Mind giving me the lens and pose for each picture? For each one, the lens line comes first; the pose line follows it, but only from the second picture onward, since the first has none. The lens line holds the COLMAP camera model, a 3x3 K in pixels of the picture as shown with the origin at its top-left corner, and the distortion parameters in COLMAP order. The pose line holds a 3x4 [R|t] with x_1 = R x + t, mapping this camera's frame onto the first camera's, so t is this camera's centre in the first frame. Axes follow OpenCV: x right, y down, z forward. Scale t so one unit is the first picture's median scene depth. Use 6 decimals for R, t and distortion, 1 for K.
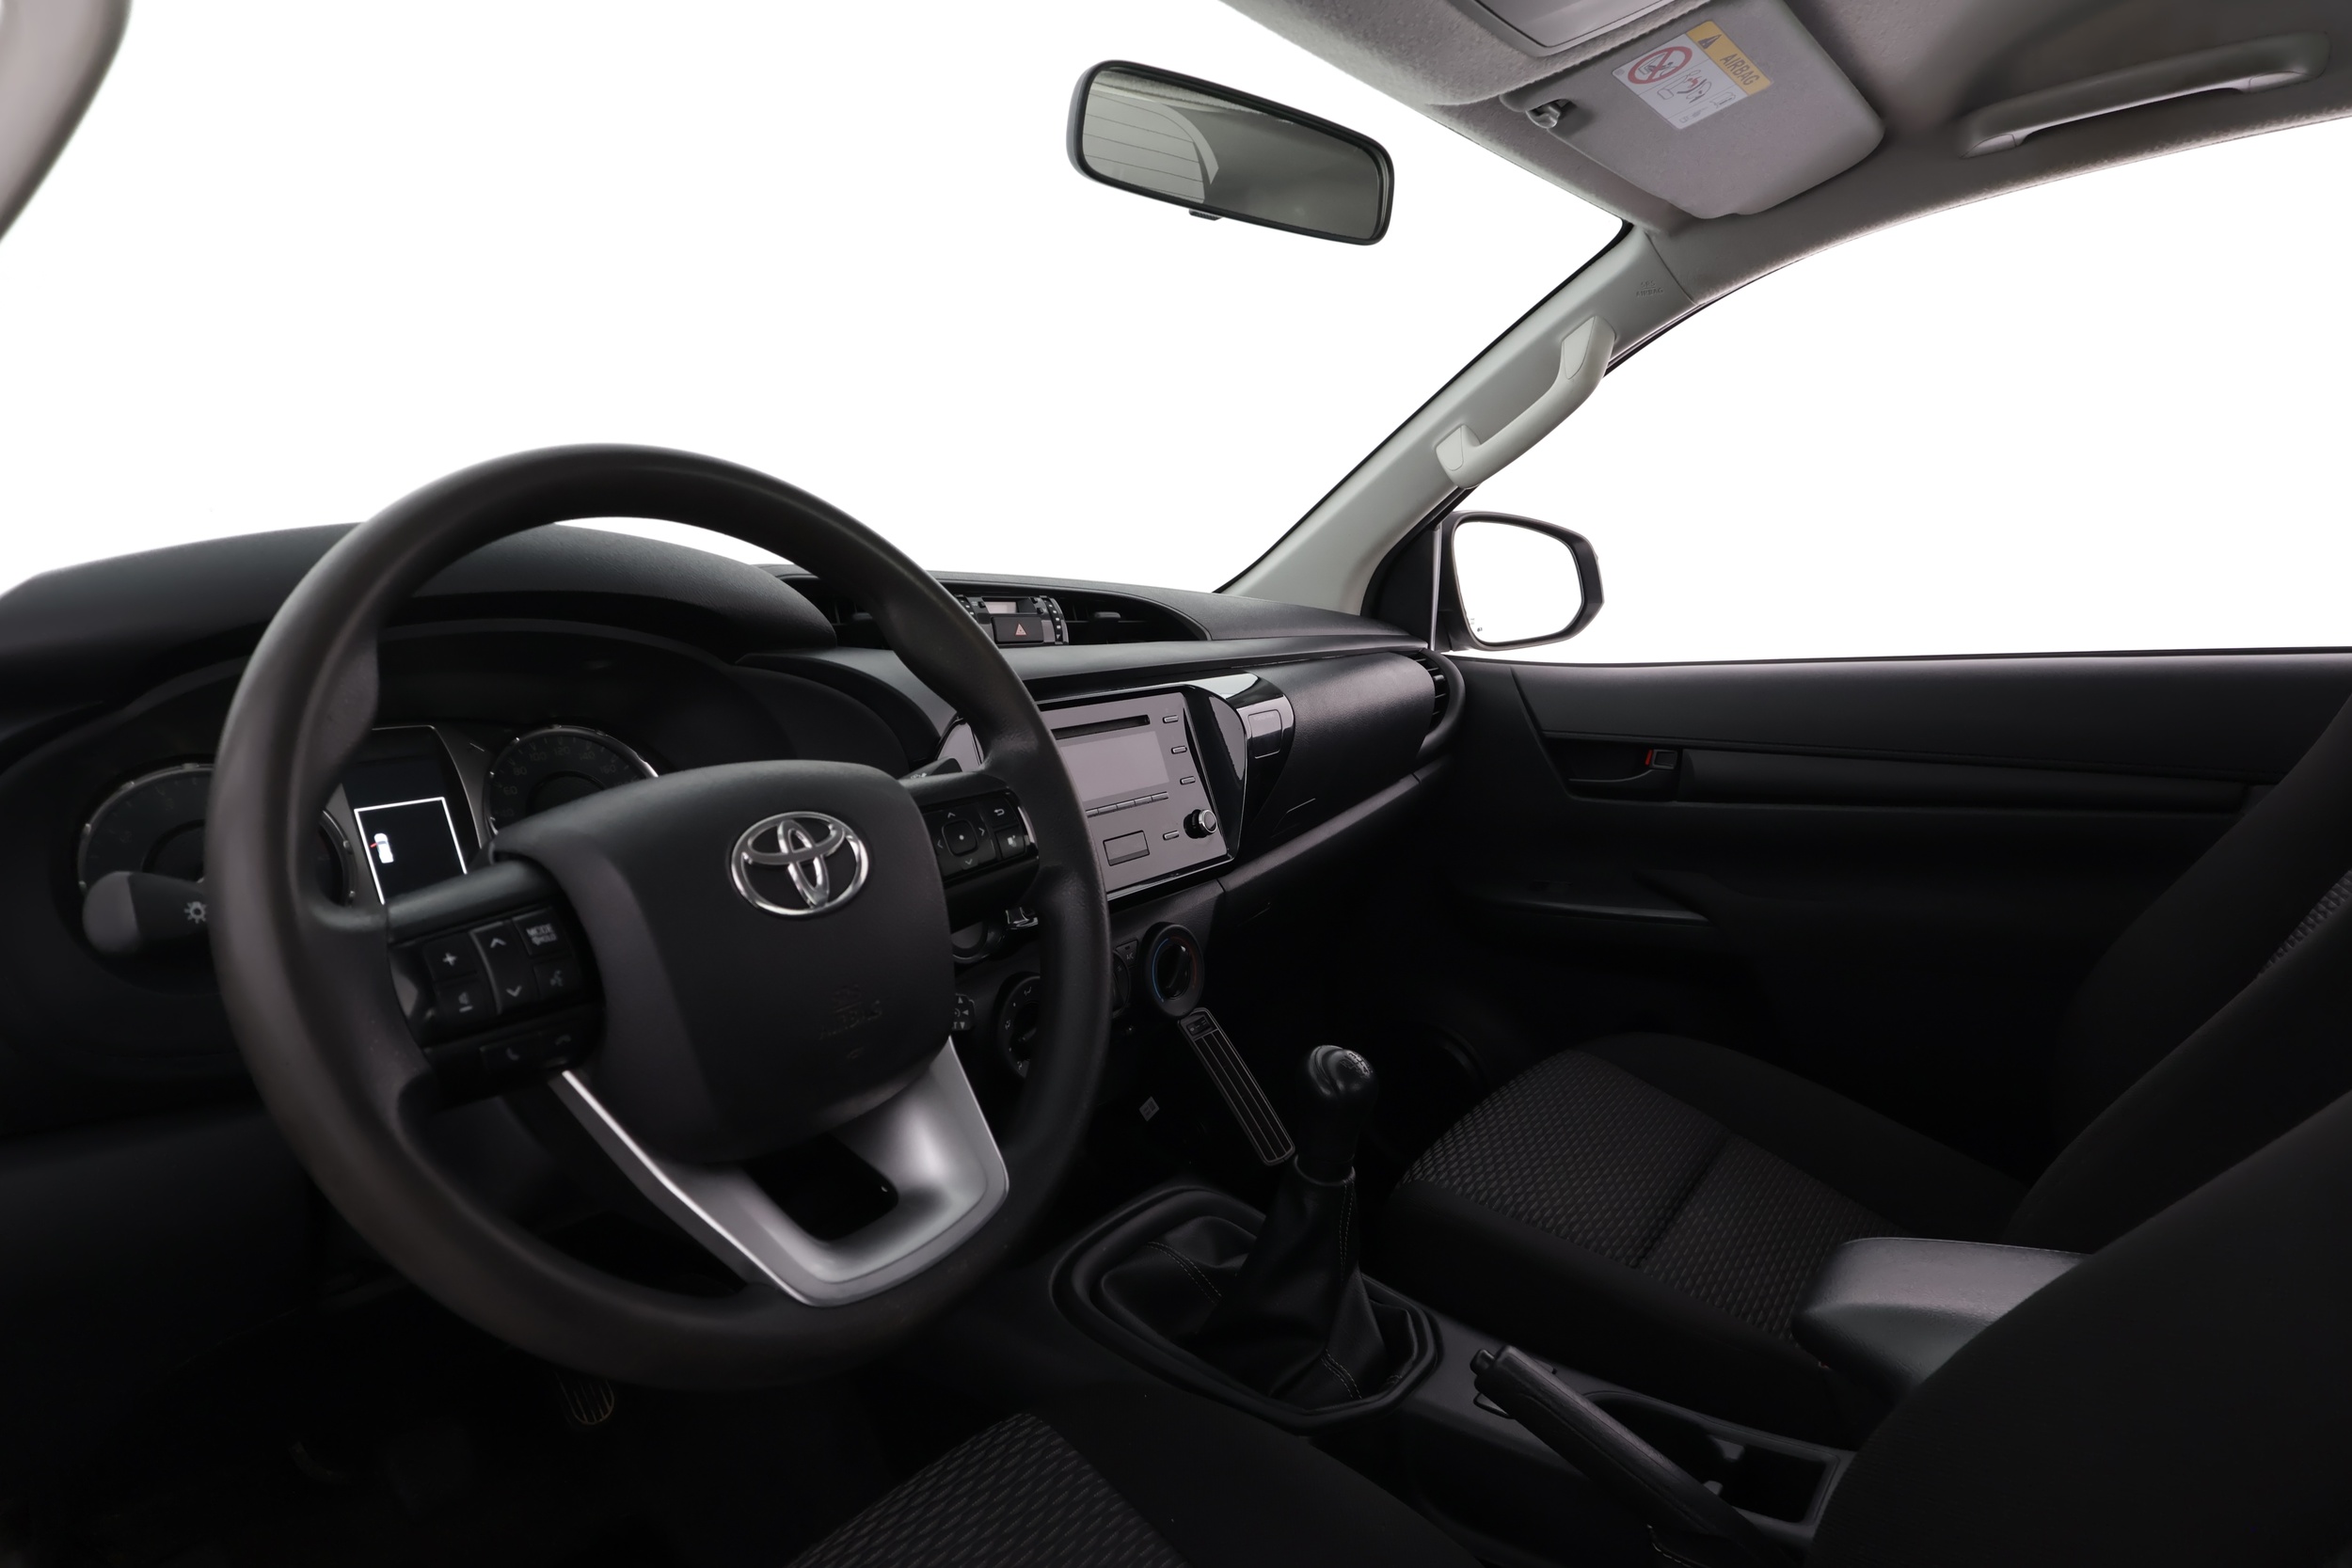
lens RADIAL K [[1461.9, 0, 1142.3], [0, 1461.9, 788.1], [0, 0, 1]] dist [0.169337, 0.000074]
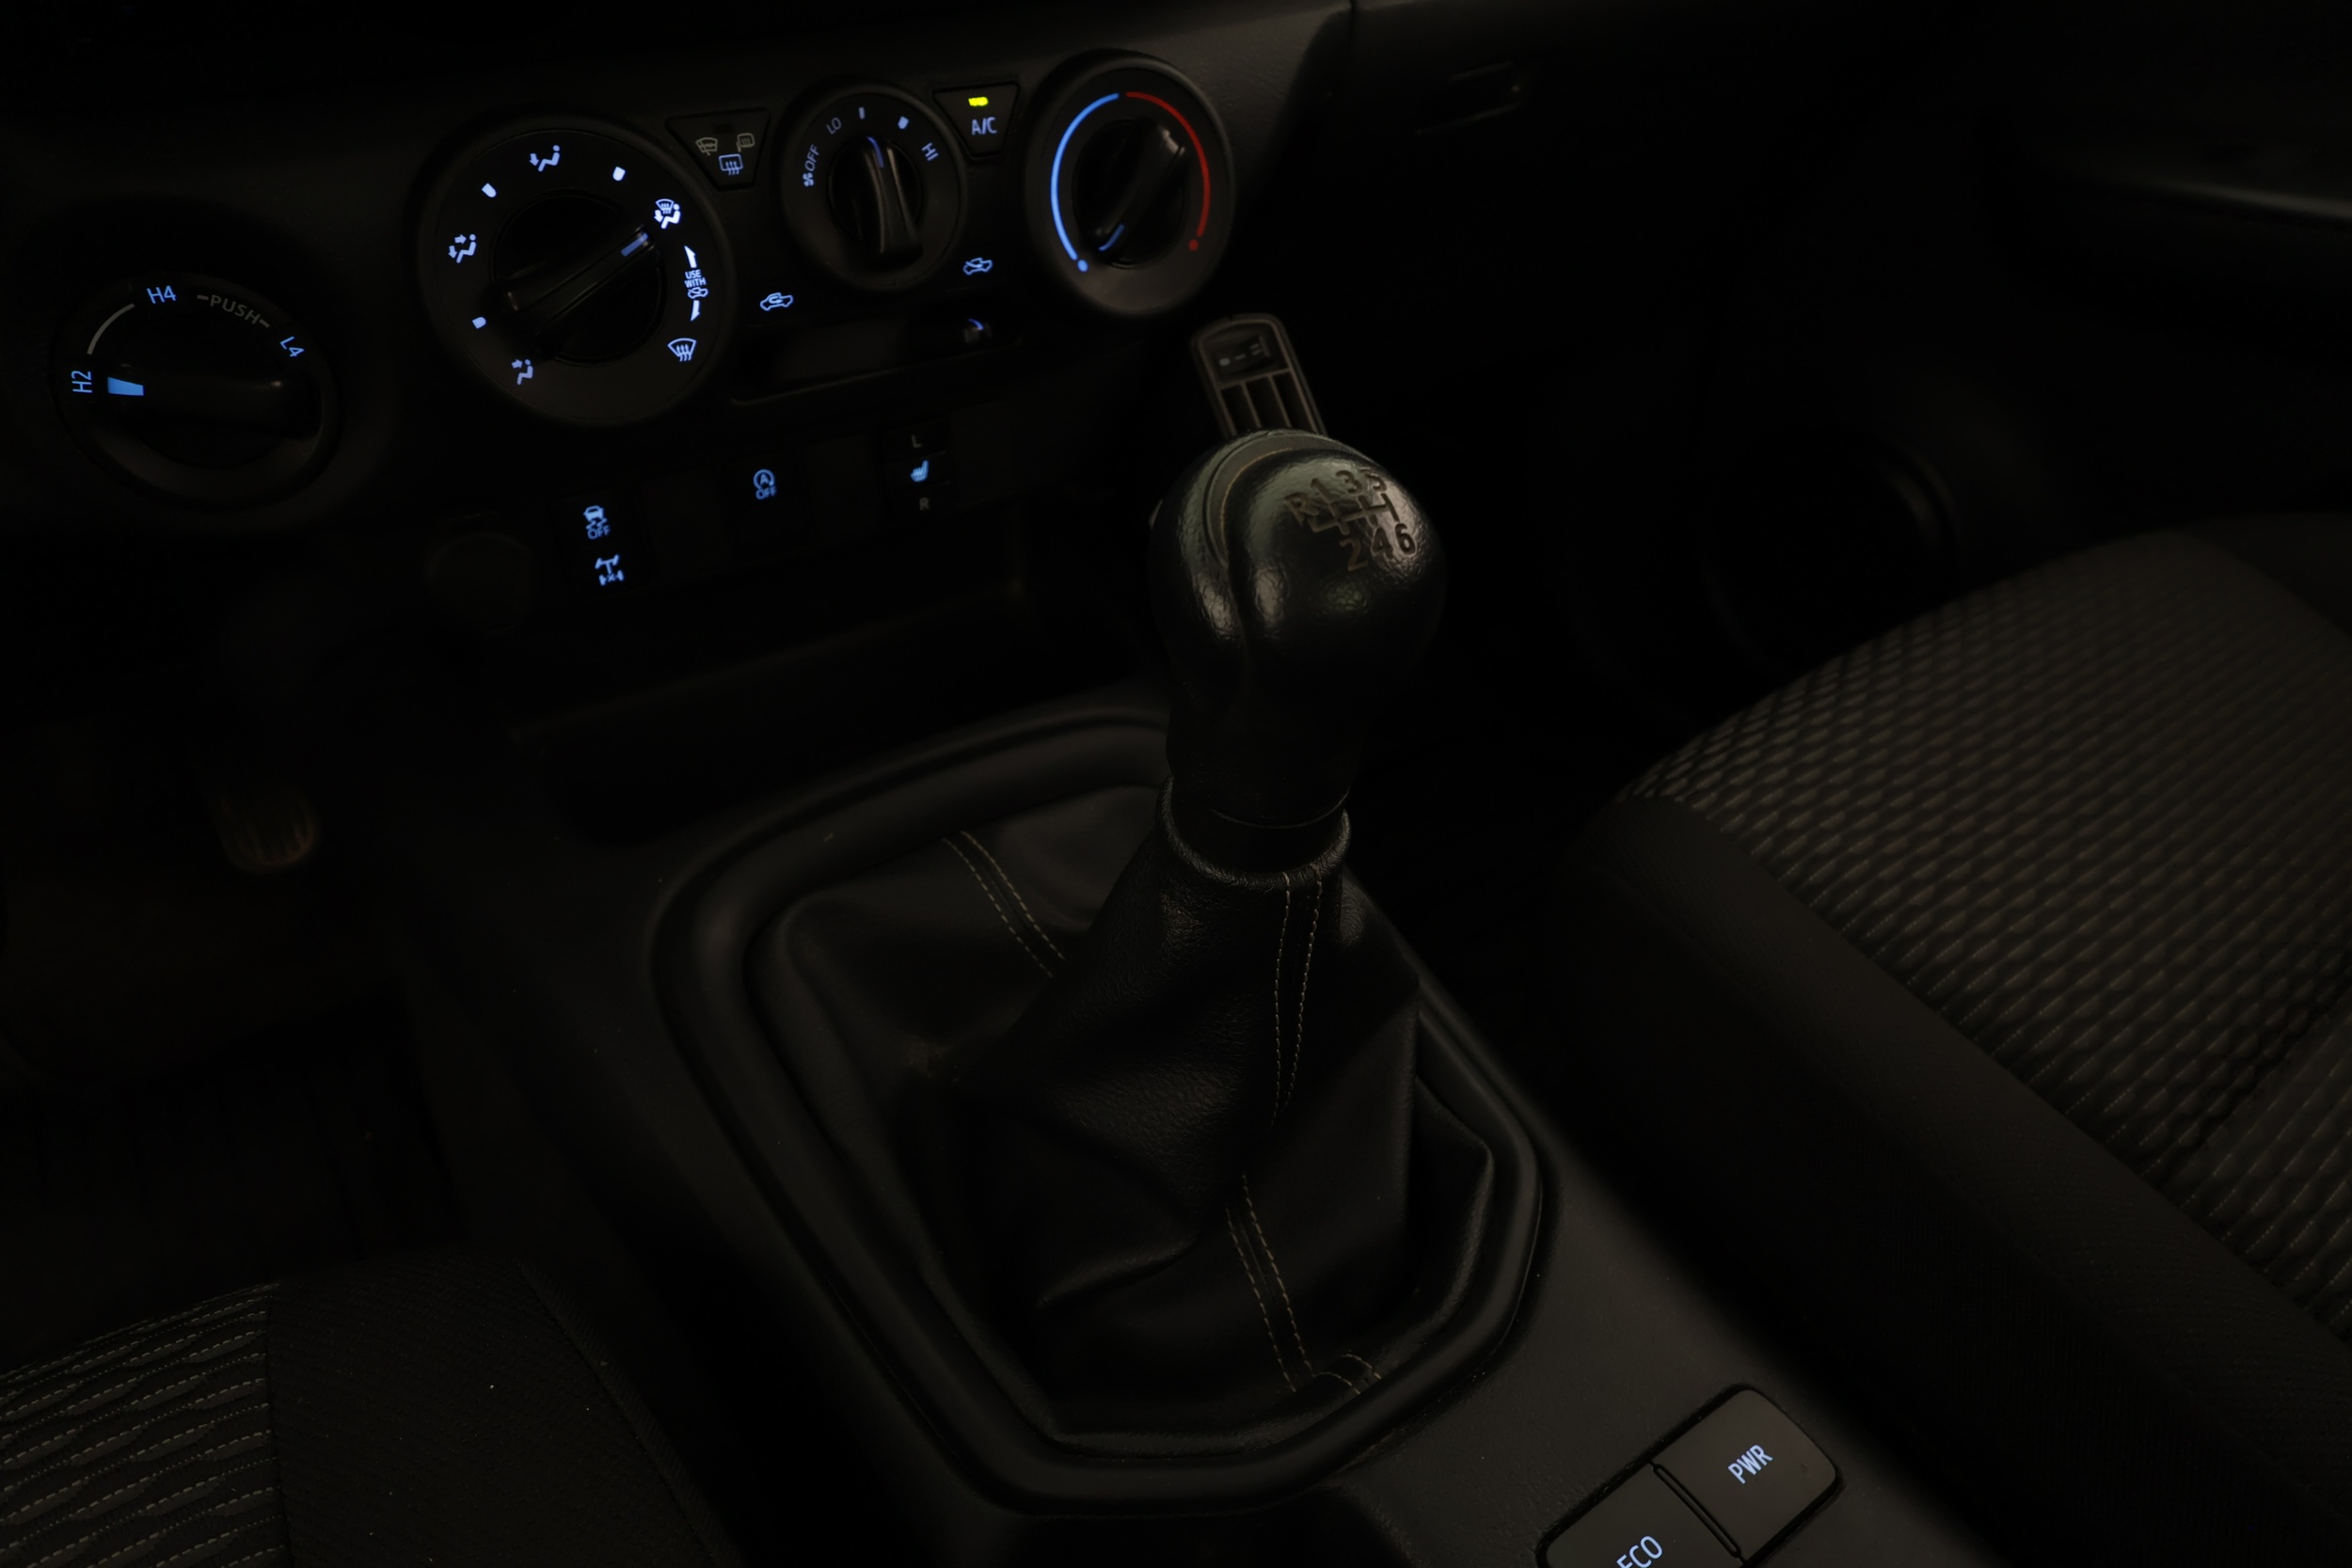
lens RADIAL K [[1540.9, 0, 1176.0], [0, 1540.9, 784.0], [0, 0, 1]] dist [-0.001343, 0.000320]
pose [[0.952684, 0.184042, -0.241913, 0.159955], [-0.067278, 0.903797, 0.422641, 0.094243], [0.296424, -0.386368, 0.873414, 0.604209]]
